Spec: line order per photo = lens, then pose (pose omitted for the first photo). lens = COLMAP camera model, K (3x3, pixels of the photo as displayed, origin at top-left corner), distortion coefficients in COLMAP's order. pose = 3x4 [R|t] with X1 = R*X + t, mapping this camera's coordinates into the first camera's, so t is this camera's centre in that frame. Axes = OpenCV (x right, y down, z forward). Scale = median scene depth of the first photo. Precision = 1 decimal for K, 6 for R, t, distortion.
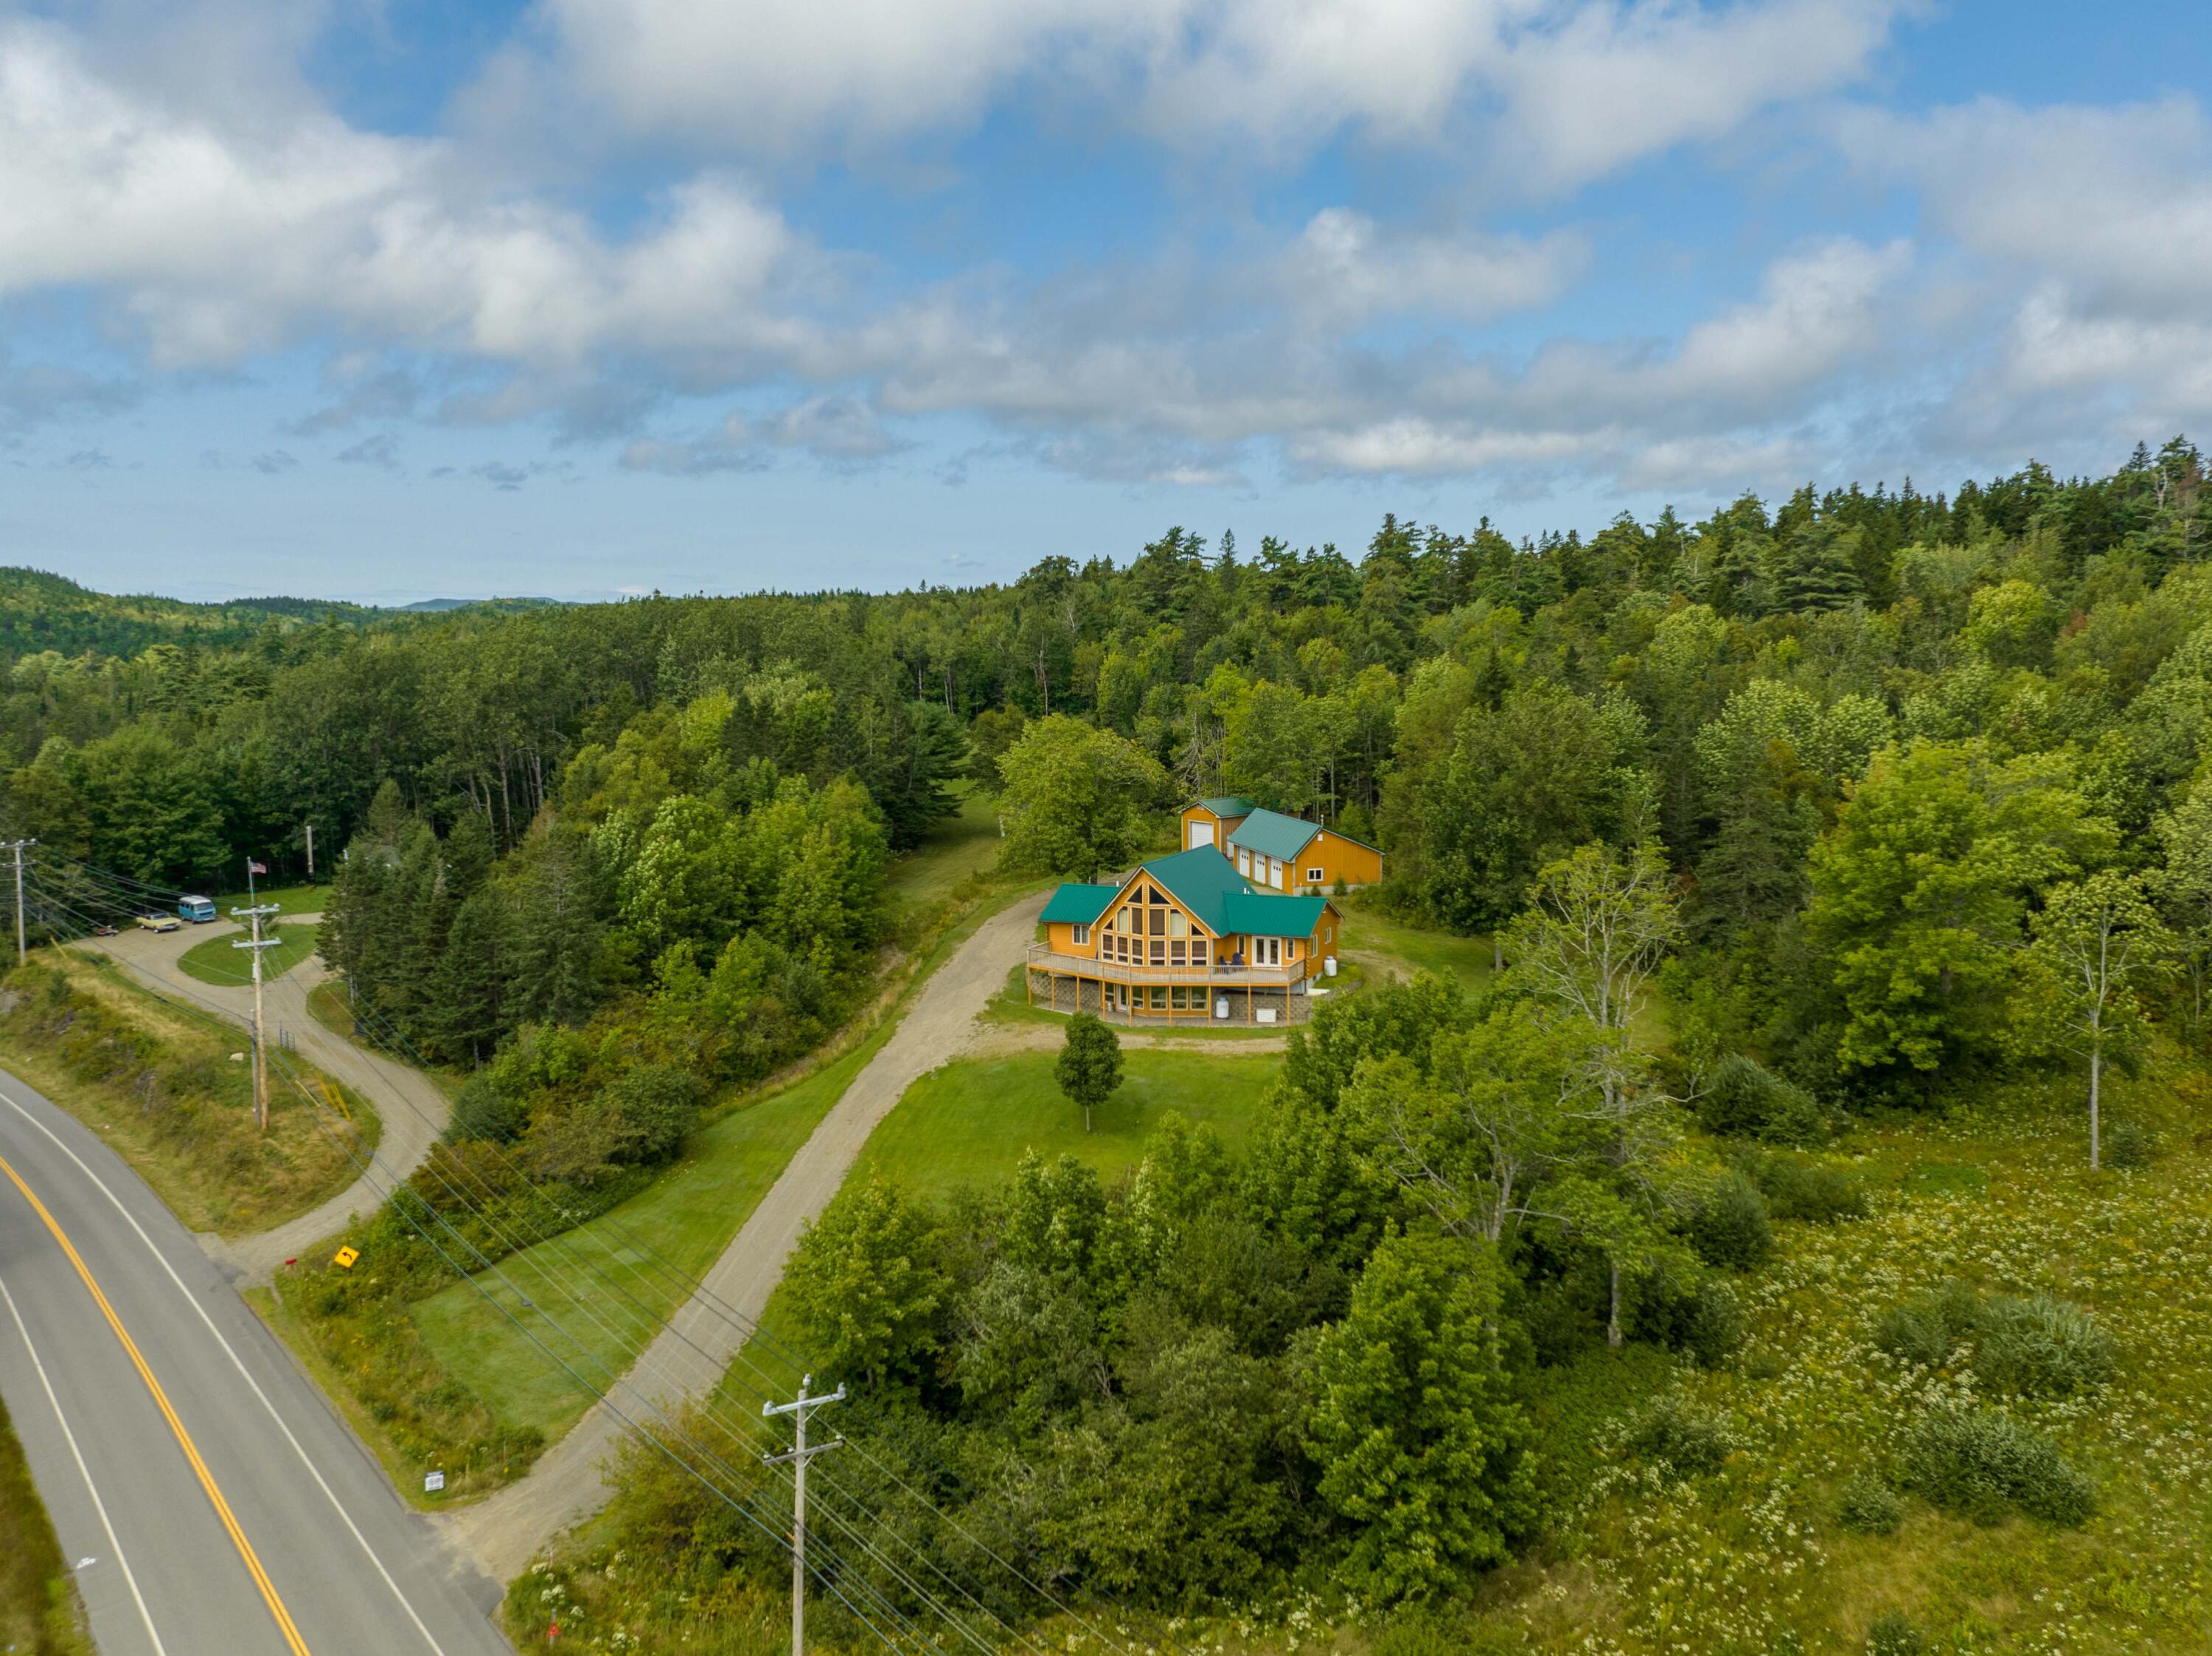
lens RADIAL K [[1888.8, 0, 1129.2], [0, 1888.8, 826.1], [0, 0, 1]] dist [-0.003317, -0.008155]
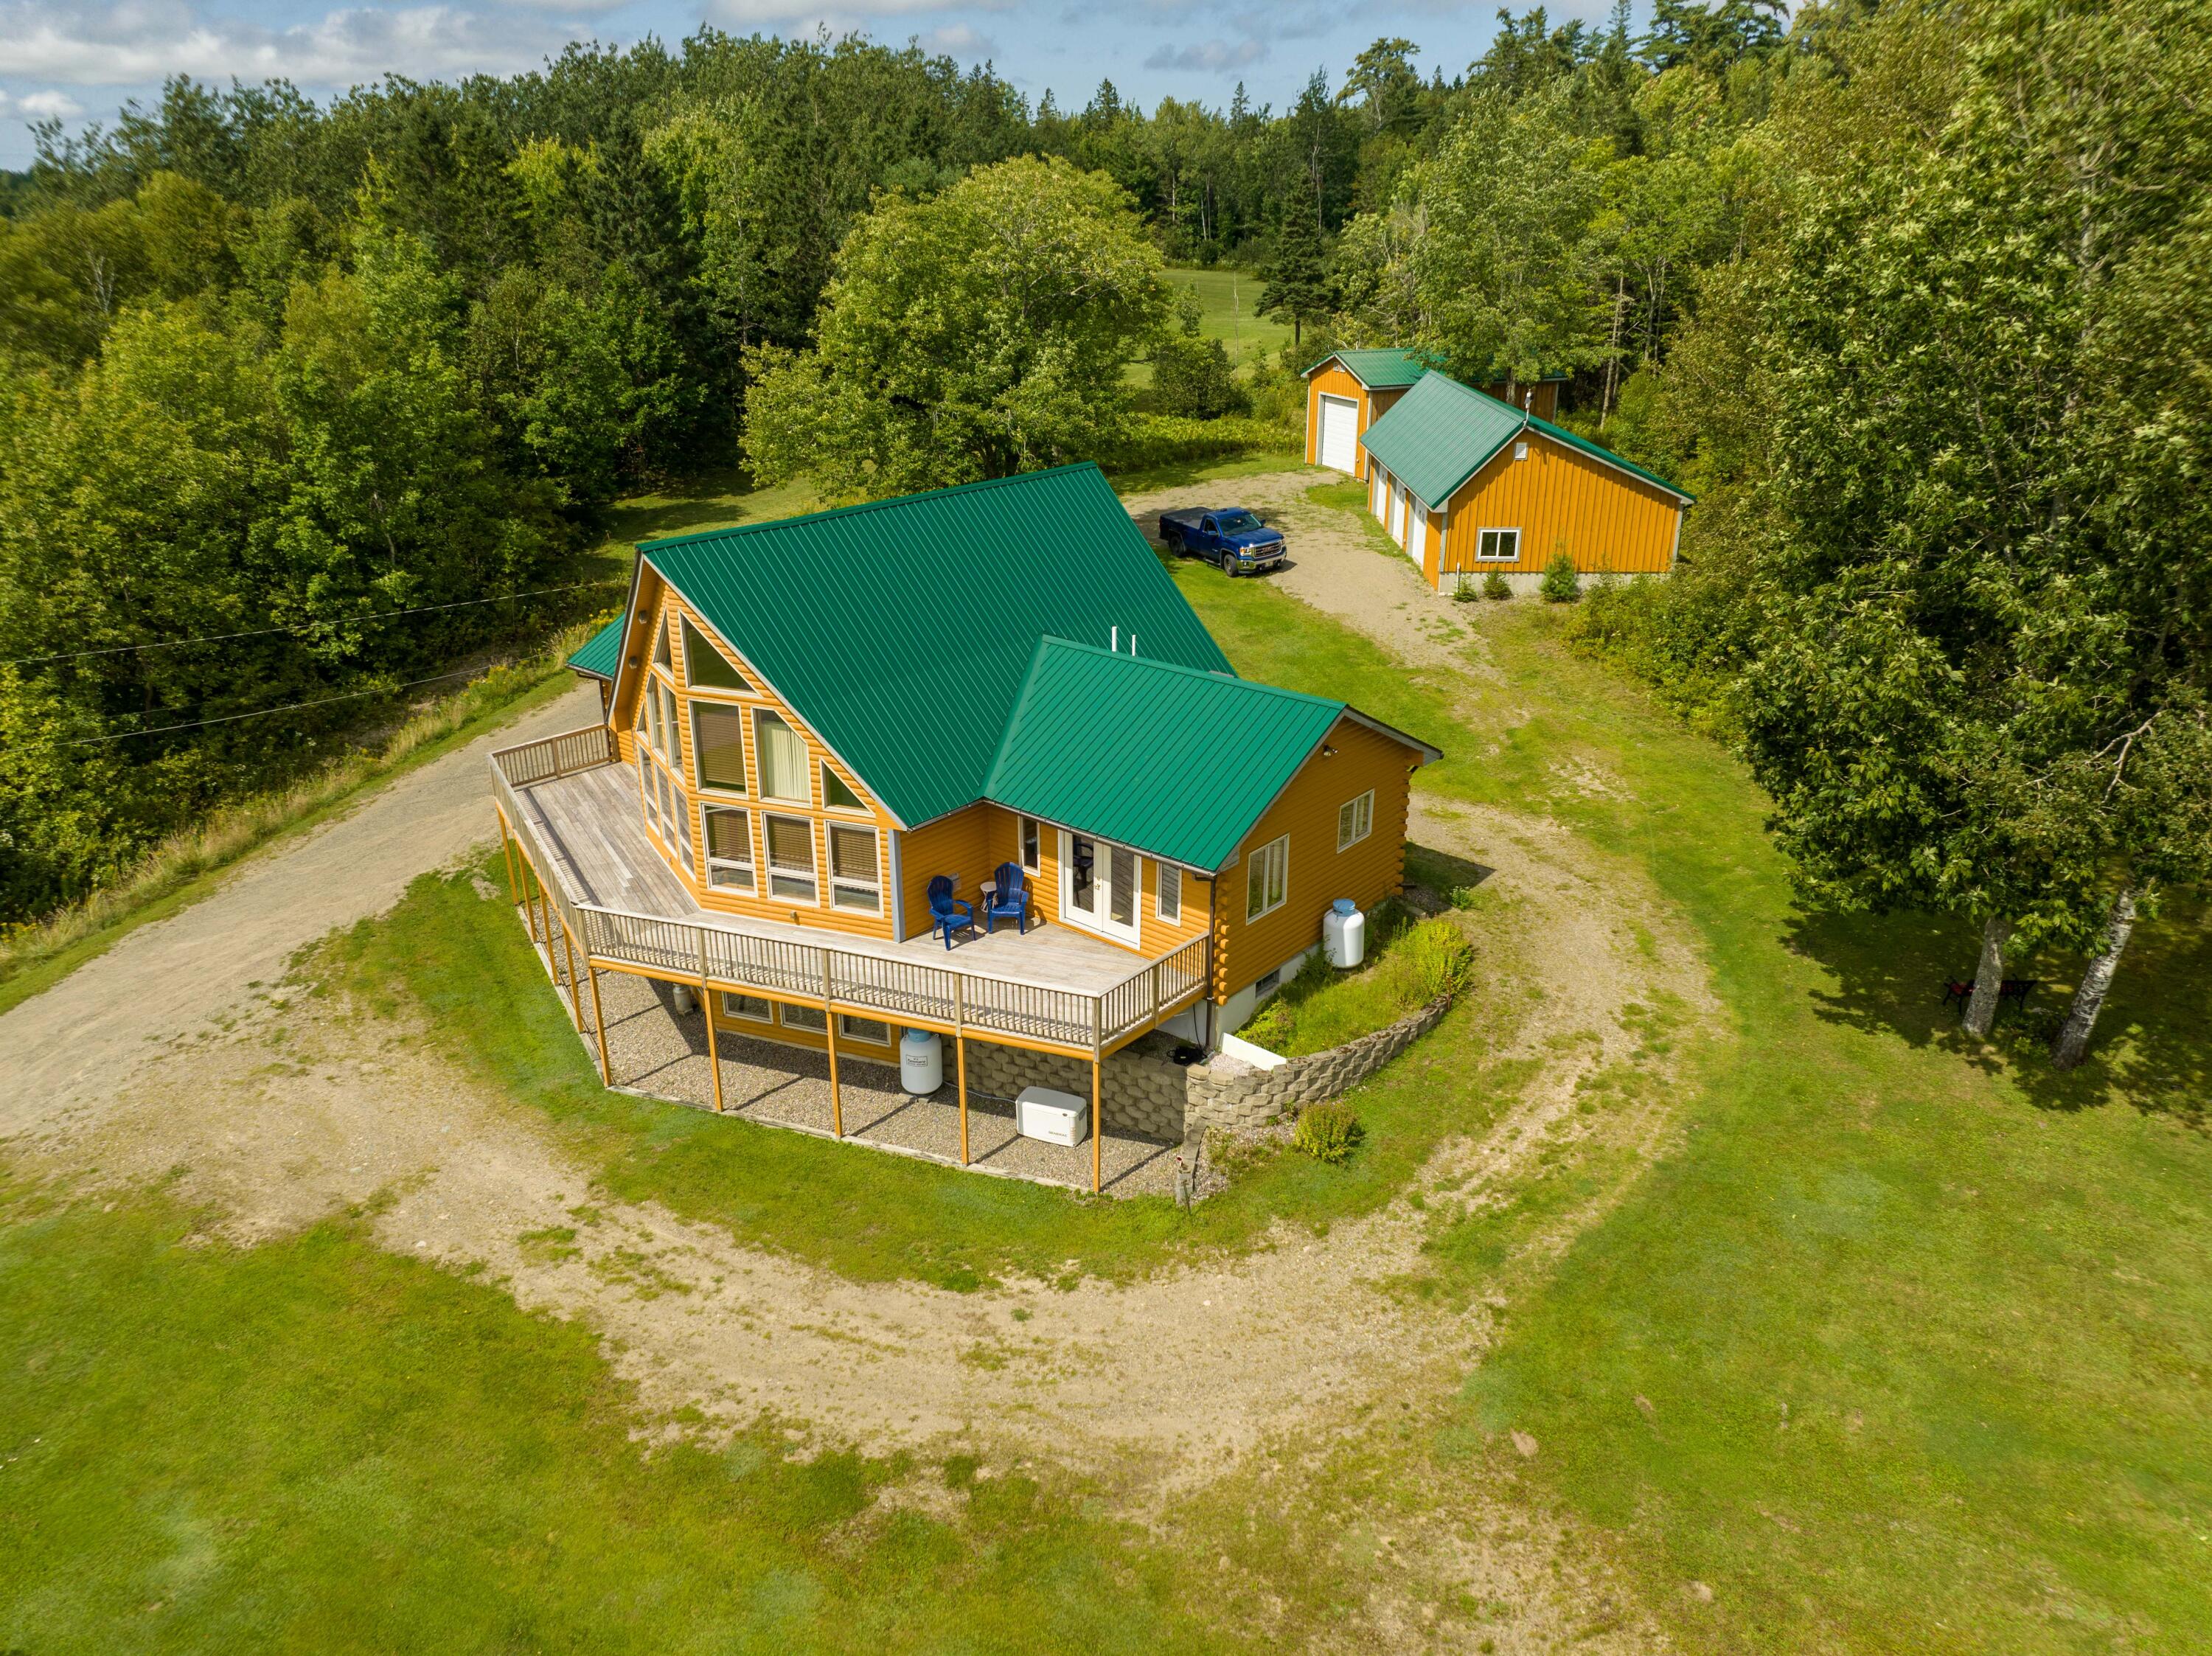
lens RADIAL K [[1573.5, 0, 1108.0], [0, 1573.5, 840.3], [0, 0, 1]] dist [-0.035771, -0.003683]
pose [[0.960167, 0.114346, -0.254959, 0.132864], [-0.039923, 0.959213, 0.279850, -0.004713], [0.276560, -0.258524, 0.925570, 0.780837]]
